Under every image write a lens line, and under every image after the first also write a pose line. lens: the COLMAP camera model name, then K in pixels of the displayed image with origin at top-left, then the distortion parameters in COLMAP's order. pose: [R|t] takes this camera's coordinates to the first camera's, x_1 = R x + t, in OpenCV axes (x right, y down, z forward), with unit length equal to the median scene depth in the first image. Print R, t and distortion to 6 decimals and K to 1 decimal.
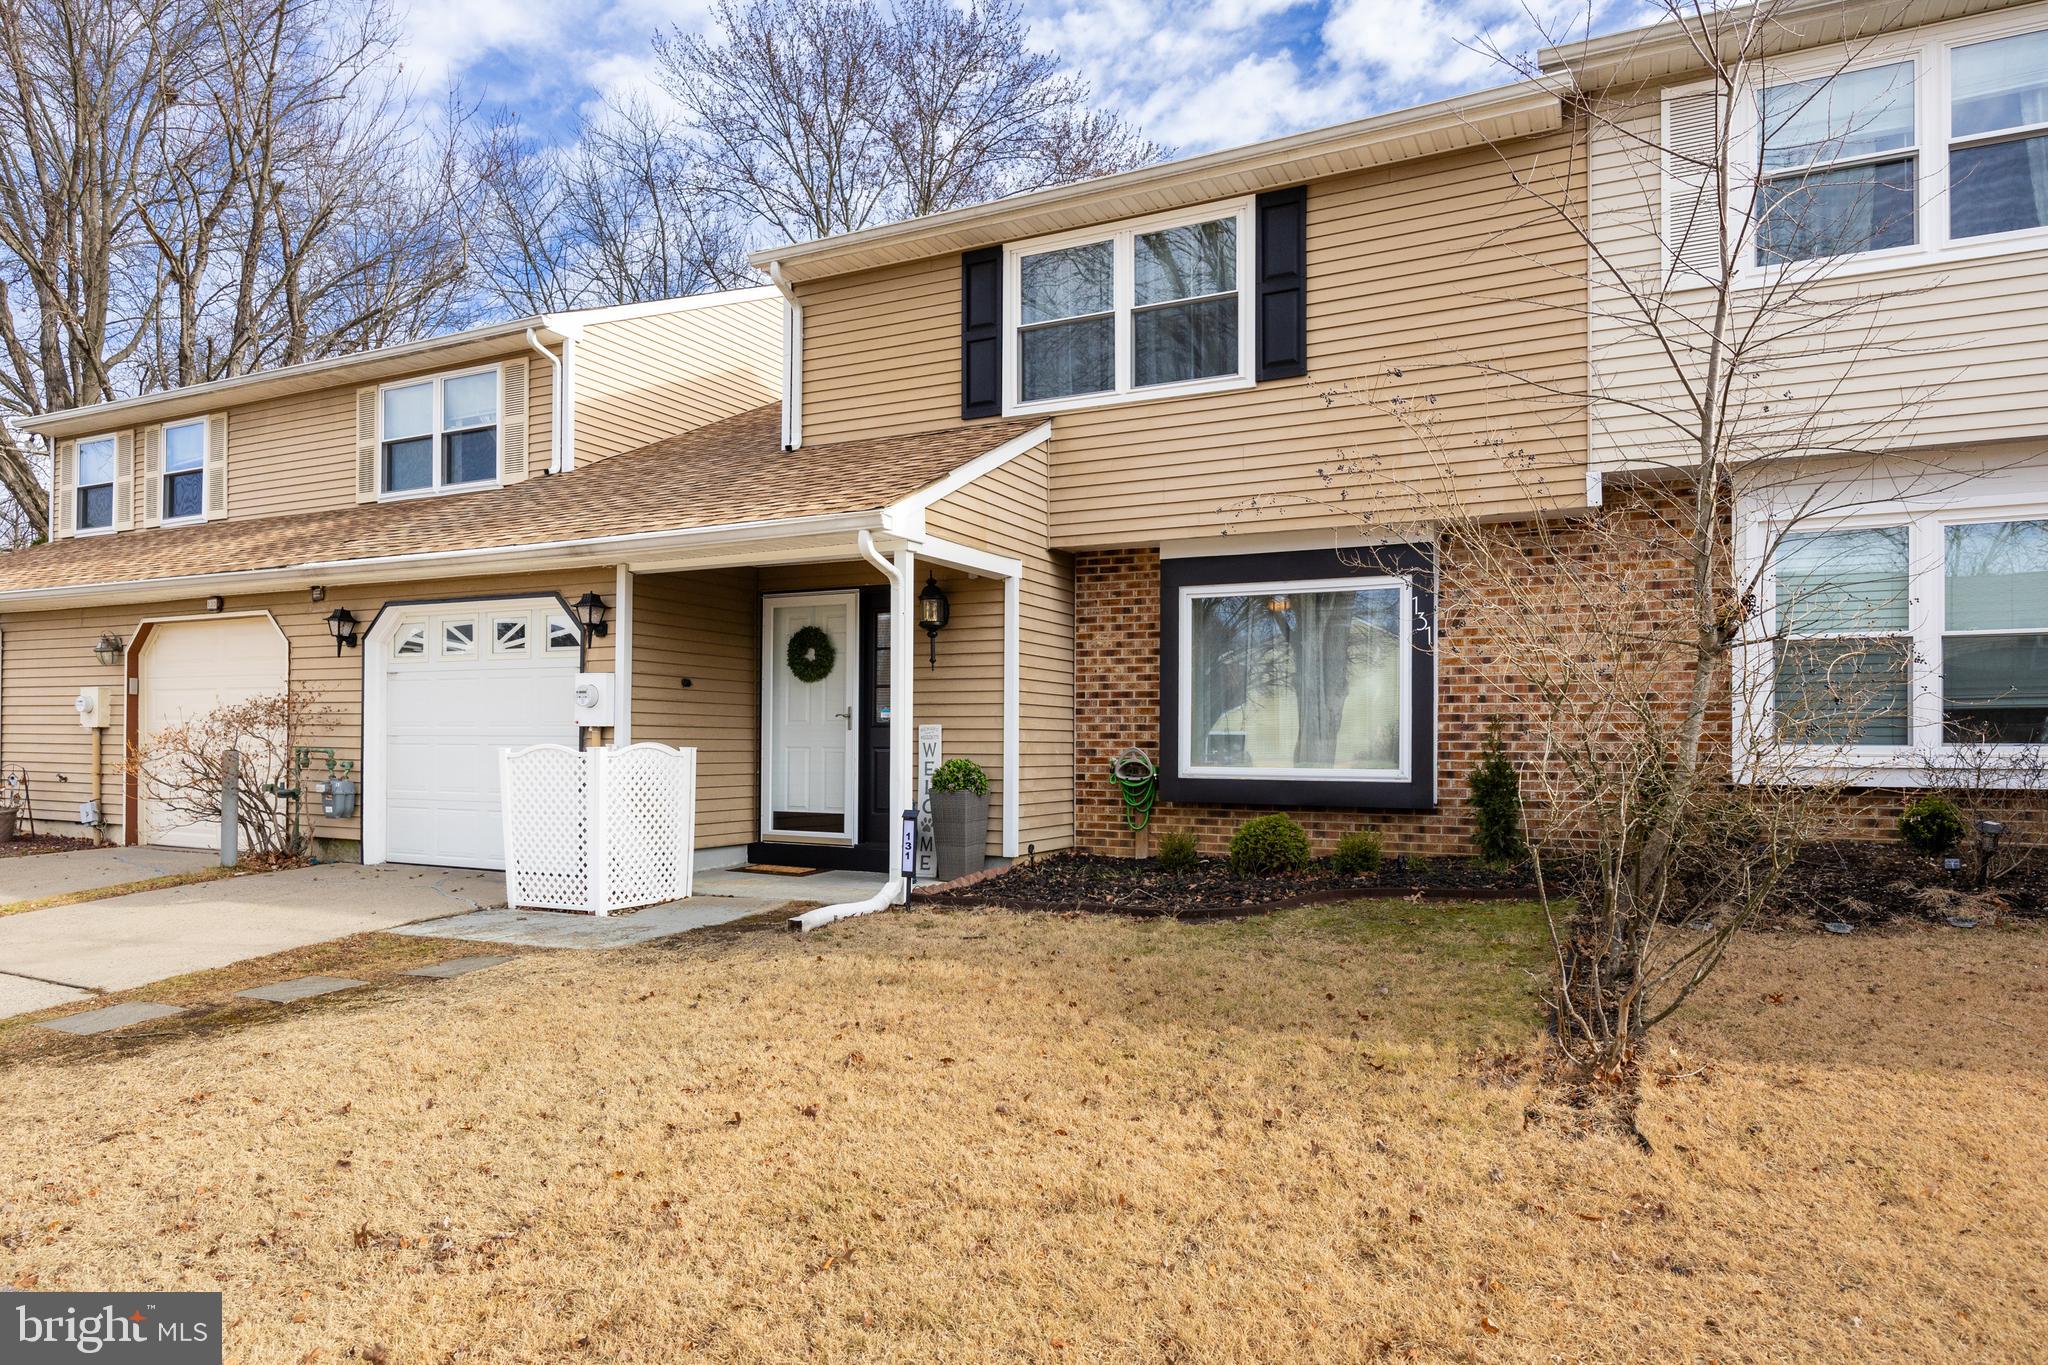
lens RADIAL K [[1239.6, 0, 1026.0], [0, 1239.6, 742.5], [0, 0, 1]] dist [-0.005289, -0.000846]
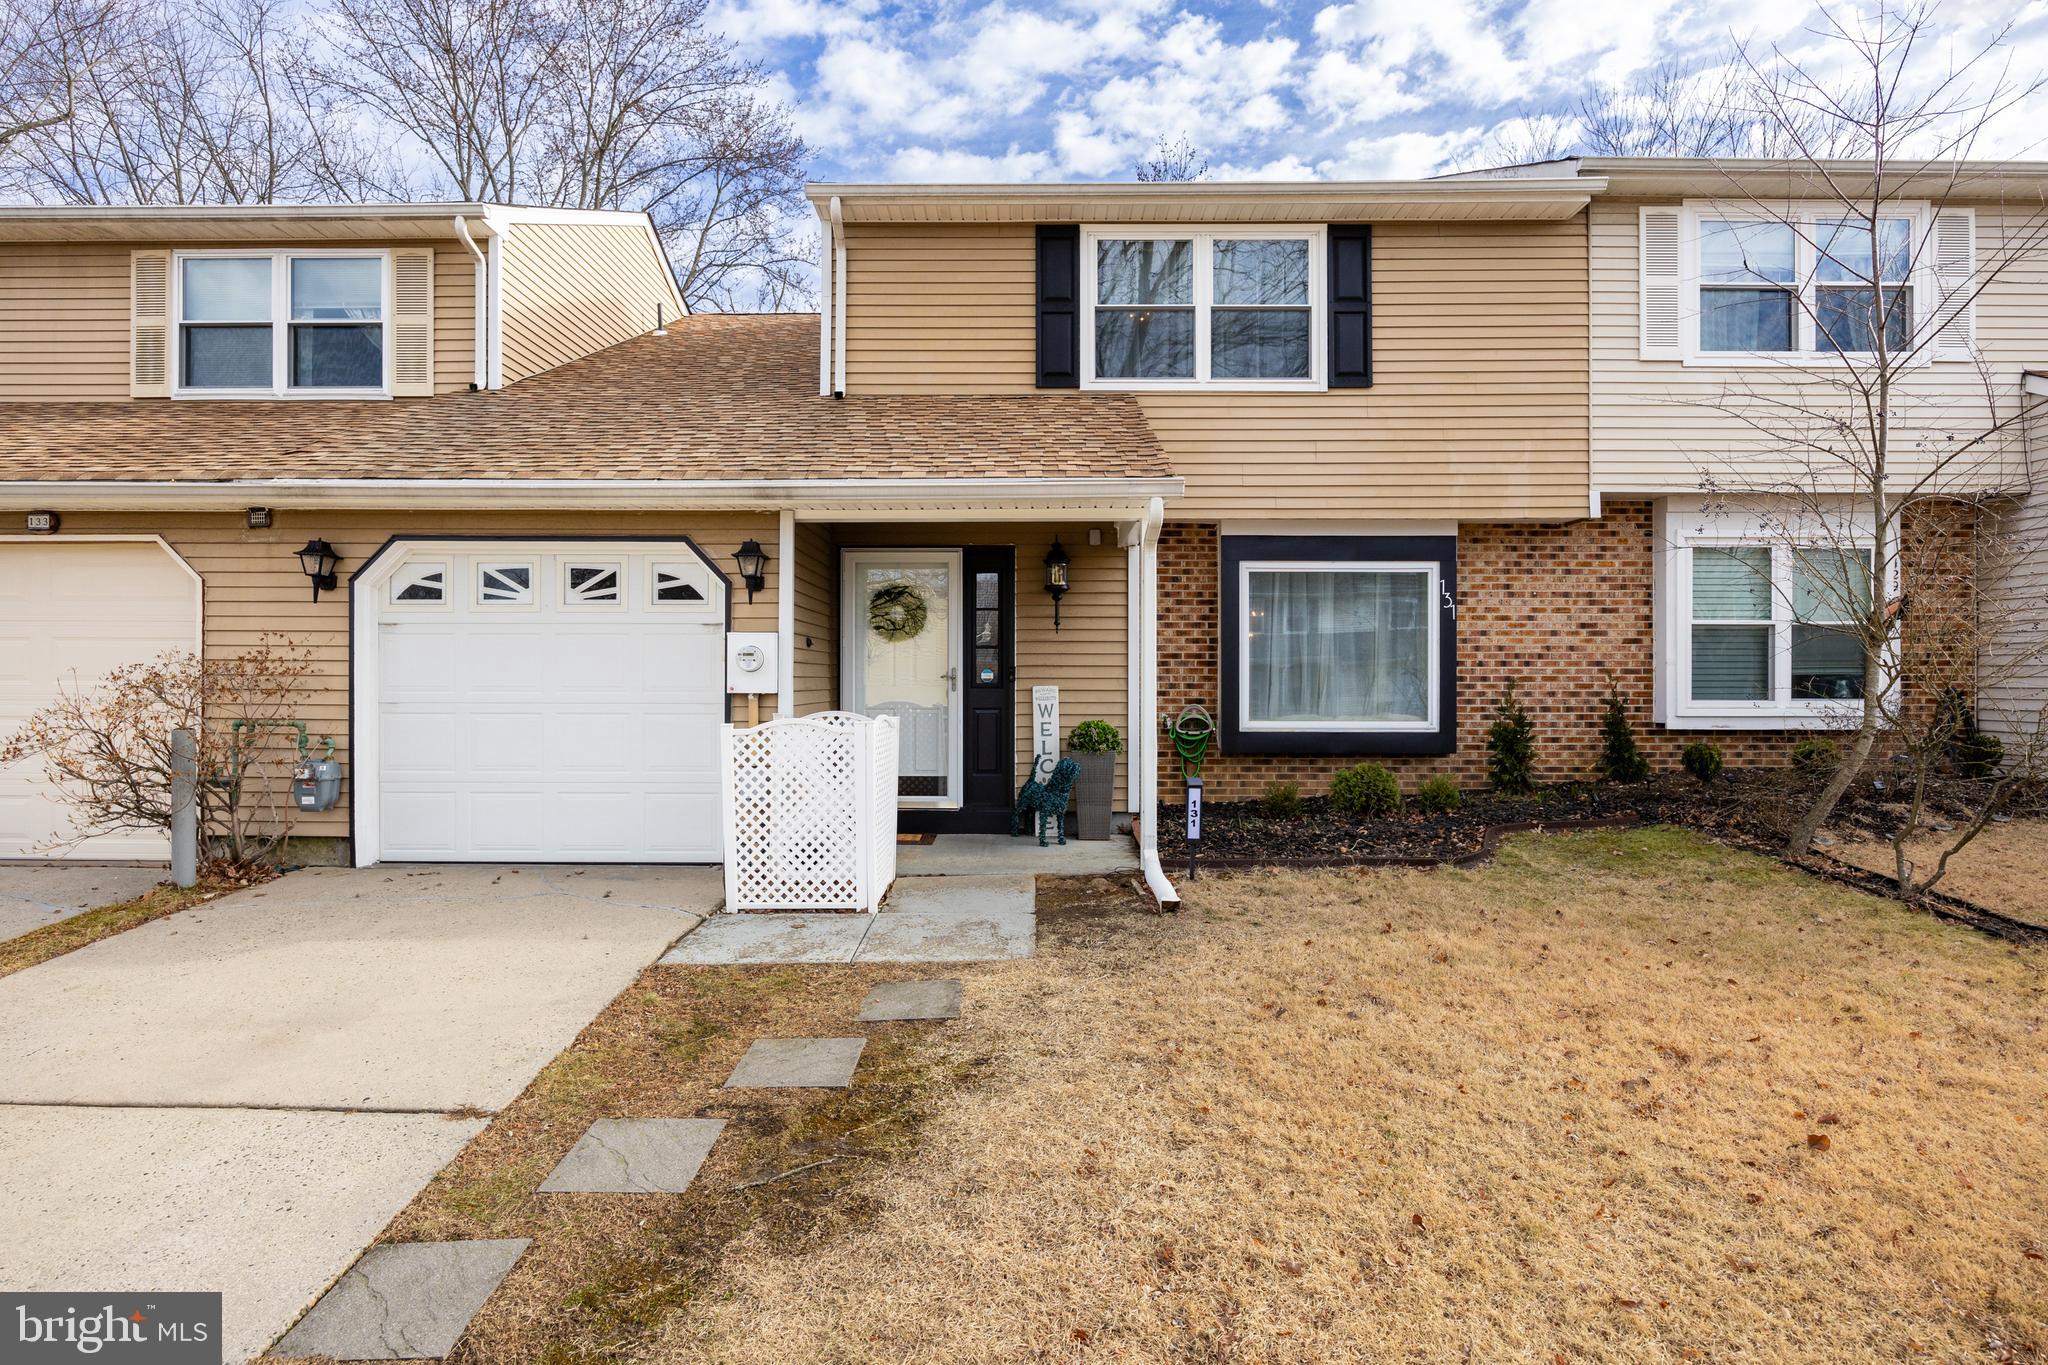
lens RADIAL K [[1066.4, 0, 1024.0], [0, 1066.4, 682.5], [0, 0, 1]] dist [-0.011867, -0.000346]
pose [[0.898056, -0.006601, 0.439832, -0.469427], [0.002792, 0.999953, 0.009306, -0.025055], [-0.439873, -0.007129, 0.898032, 0.217537]]
